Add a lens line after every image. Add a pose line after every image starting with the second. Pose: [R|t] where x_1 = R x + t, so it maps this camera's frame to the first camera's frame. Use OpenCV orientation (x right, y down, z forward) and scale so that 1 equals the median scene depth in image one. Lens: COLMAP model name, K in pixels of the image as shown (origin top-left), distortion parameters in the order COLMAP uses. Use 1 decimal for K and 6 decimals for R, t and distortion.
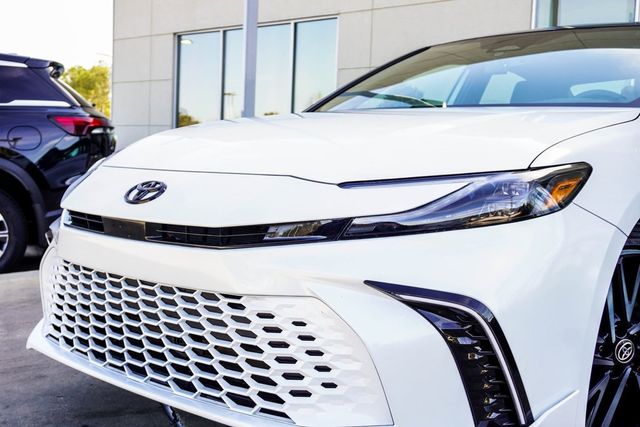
lens RADIAL K [[771.6, 0, 306.5], [0, 771.6, 213.2], [0, 0, 1]] dist [-0.010350, 0.027060]
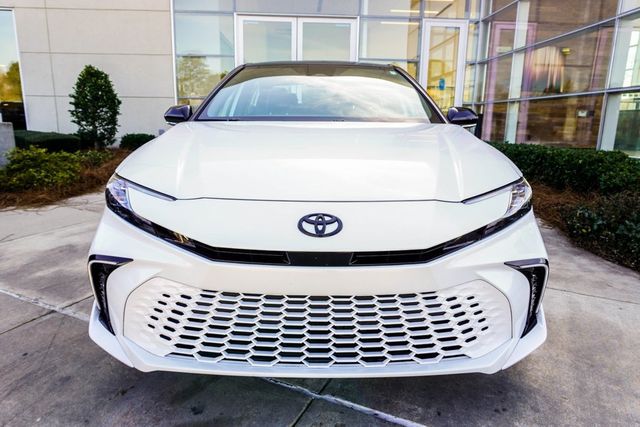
lens RADIAL K [[436.8, 0, 320.0], [0, 436.8, 213.5], [0, 0, 1]] dist [-0.036943, 0.032564]
pose [[0.732127, -0.175151, 0.658264, -0.689903], [0.058585, 0.978986, 0.195331, -0.187533], [-0.678644, -0.104443, 0.727003, 0.523854]]
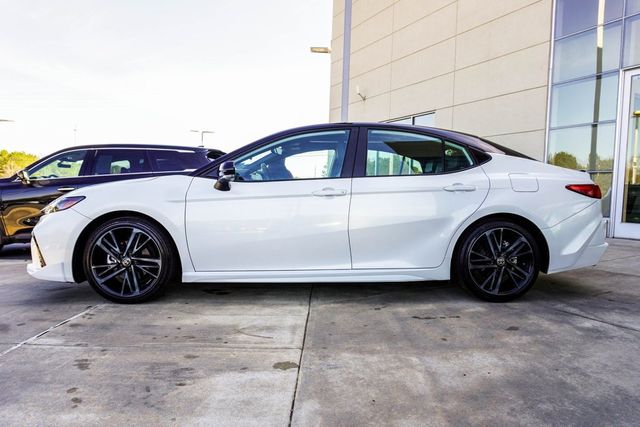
lens RADIAL K [[436.8, 0, 320.0], [0, 436.8, 213.5], [0, 0, 1]] dist [-0.036943, 0.032564]
pose [[0.919582, 0.008373, -0.392808, 1.115889], [-0.021517, 0.999346, -0.029070, -0.011172], [0.392307, 0.035184, 0.919161, 0.268250]]
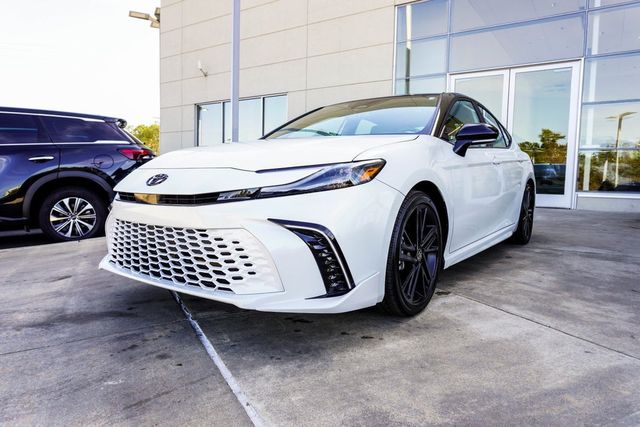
lens RADIAL K [[436.8, 0, 320.0], [0, 436.8, 213.5], [0, 0, 1]] dist [-0.036943, 0.032564]
pose [[0.995292, -0.027998, 0.092787, 0.090897], [0.026642, 0.999520, 0.015822, 0.052029], [-0.093185, -0.013275, 0.995560, -0.102568]]
